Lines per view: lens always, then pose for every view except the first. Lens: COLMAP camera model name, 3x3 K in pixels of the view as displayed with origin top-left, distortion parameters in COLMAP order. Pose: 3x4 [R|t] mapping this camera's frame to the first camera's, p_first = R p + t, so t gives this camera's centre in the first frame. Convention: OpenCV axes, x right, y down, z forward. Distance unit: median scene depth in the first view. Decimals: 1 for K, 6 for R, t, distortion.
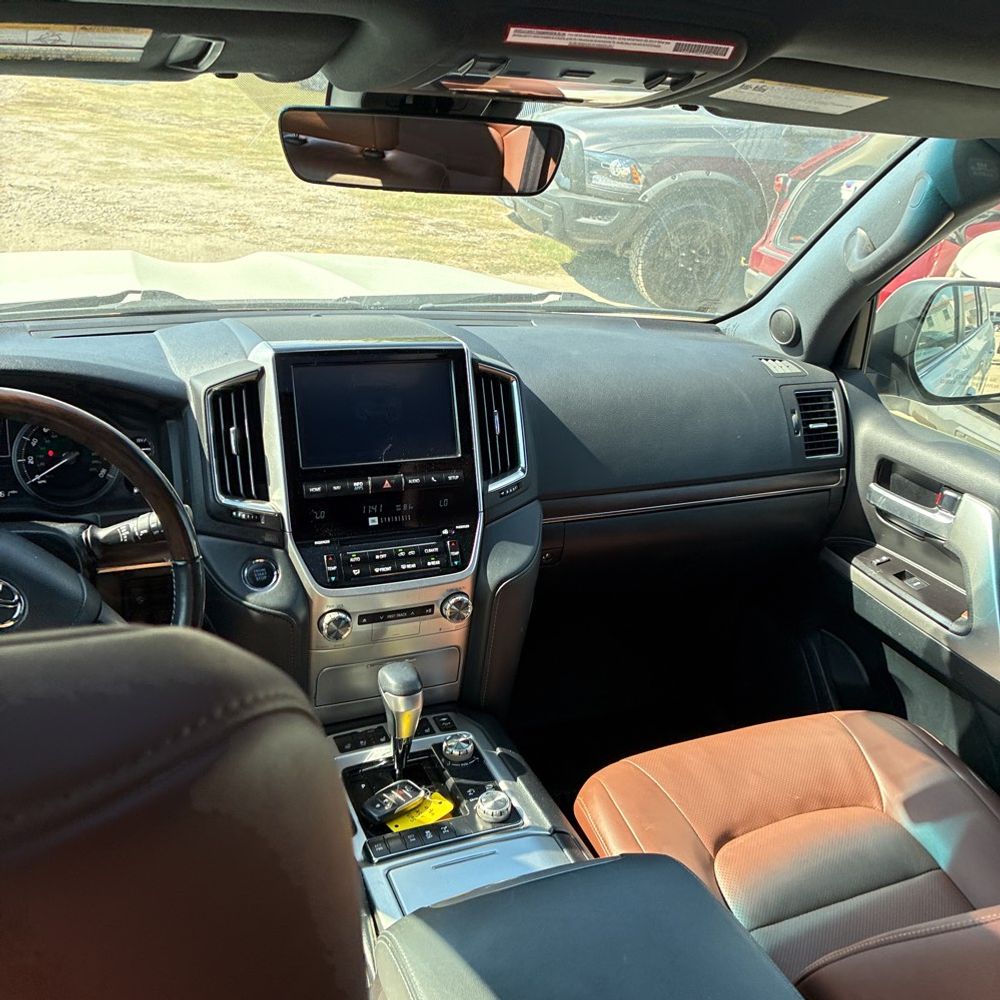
lens RADIAL K [[1017.5, 0, 500.2], [0, 1017.5, 499.2], [0, 0, 1]] dist [0.019756, 0.000000]
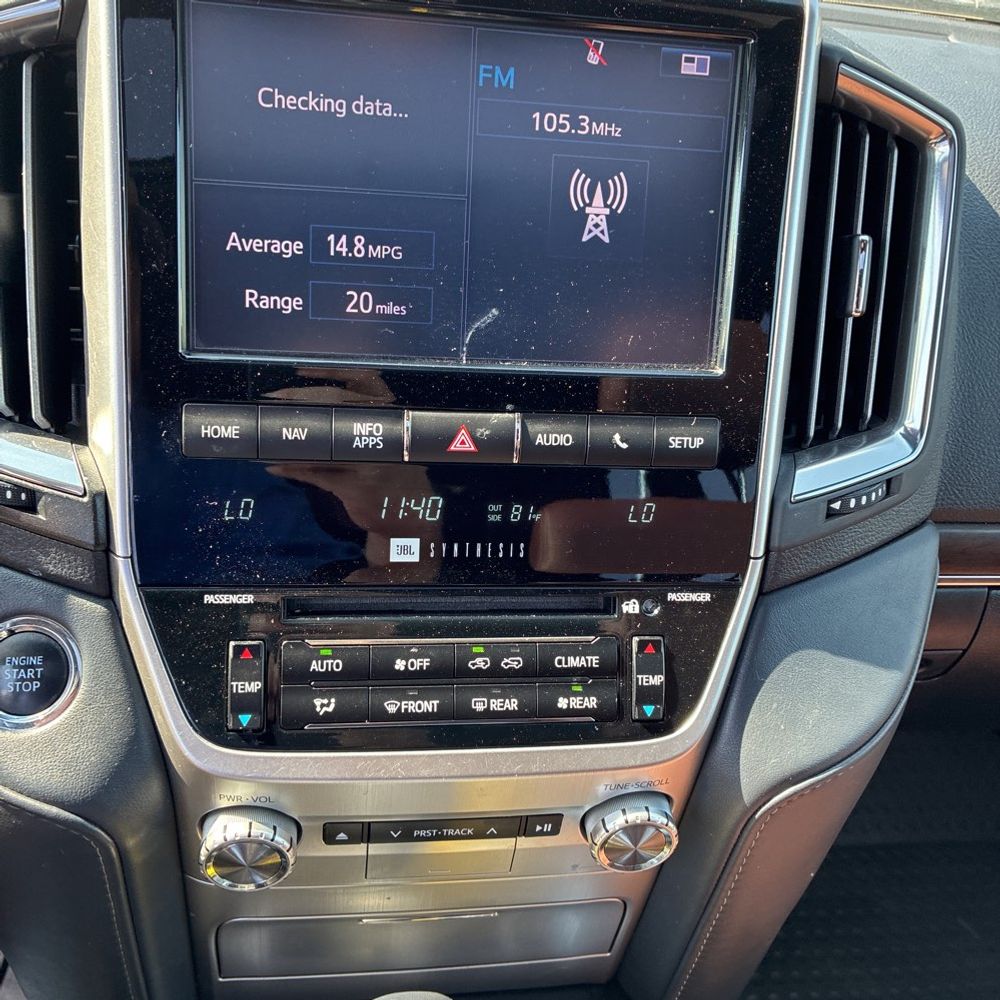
lens RADIAL K [[1017.5, 0, 503.7], [0, 1017.5, 502.5], [0, 0, 1]] dist [0.019756, 0.000000]
pose [[0.959978, 0.177565, -0.216592, -0.029880], [-0.133466, 0.969914, 0.203601, -0.060516], [0.246228, -0.166545, 0.954795, 0.708580]]
